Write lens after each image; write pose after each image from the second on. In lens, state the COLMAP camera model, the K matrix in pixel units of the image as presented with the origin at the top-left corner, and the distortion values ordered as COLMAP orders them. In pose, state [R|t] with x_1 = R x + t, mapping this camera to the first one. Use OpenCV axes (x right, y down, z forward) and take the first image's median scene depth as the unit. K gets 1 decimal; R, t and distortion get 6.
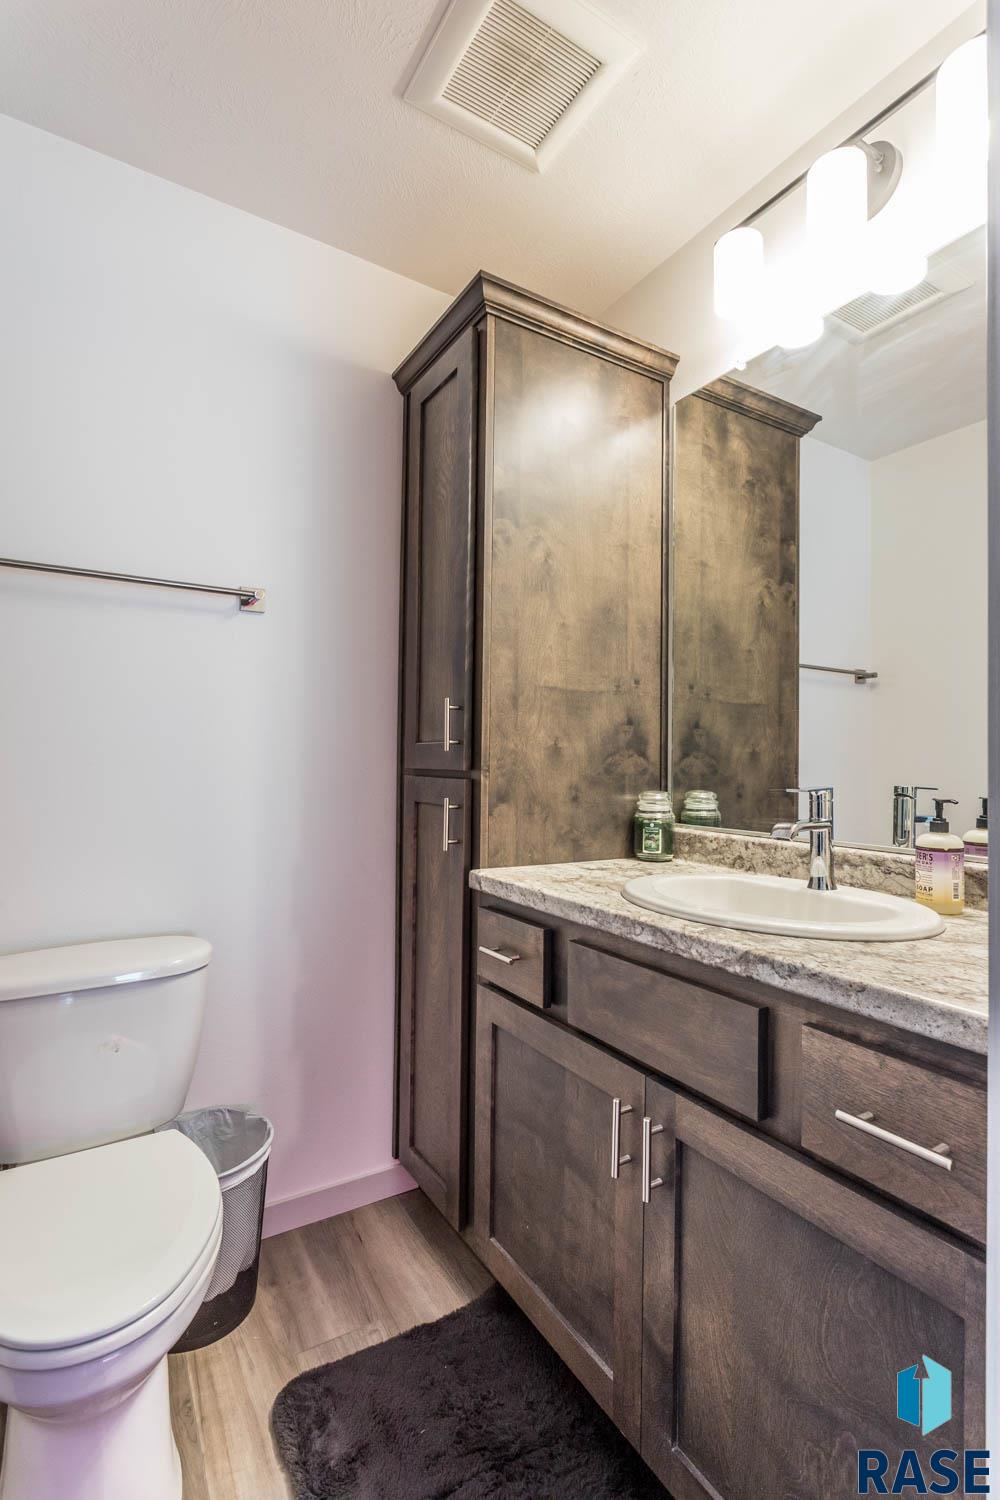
lens RADIAL K [[708.3, 0, 506.0], [0, 708.3, 747.5], [0, 0, 1]] dist [-0.001116, 0.002526]
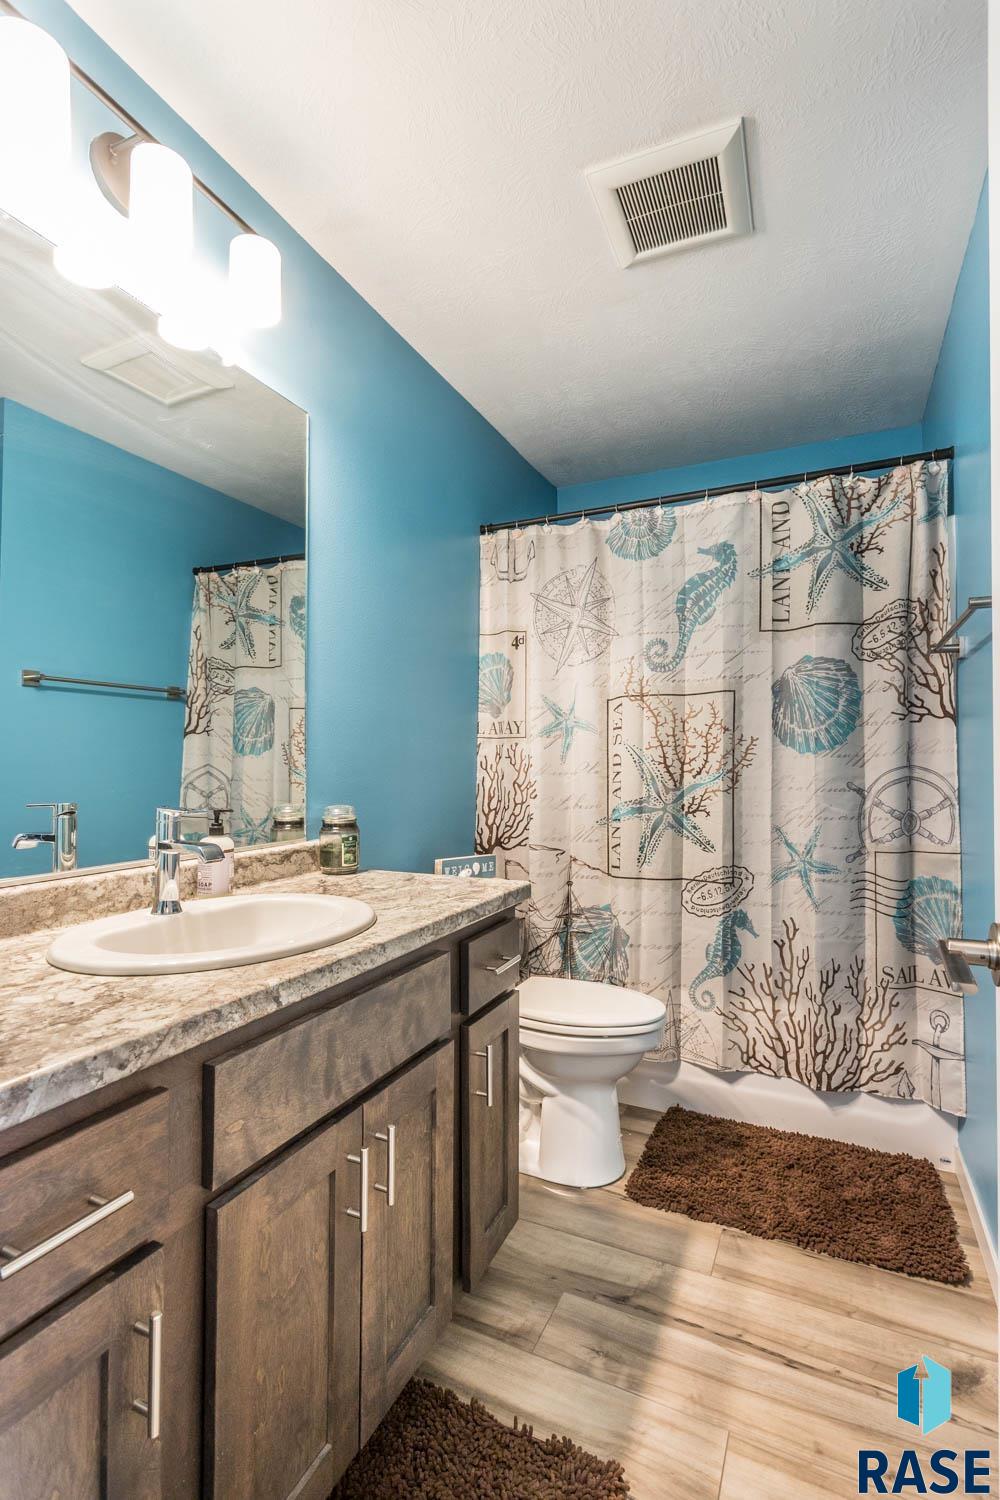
lens RADIAL K [[708.3, 0, 506.0], [0, 708.3, 747.5], [0, 0, 1]] dist [-0.001116, 0.002526]
pose [[-0.526987, 0.012772, 0.849778, -0.691441], [-0.011157, 0.999697, -0.021944, -0.002673], [-0.849800, -0.021045, -0.526685, 1.260763]]
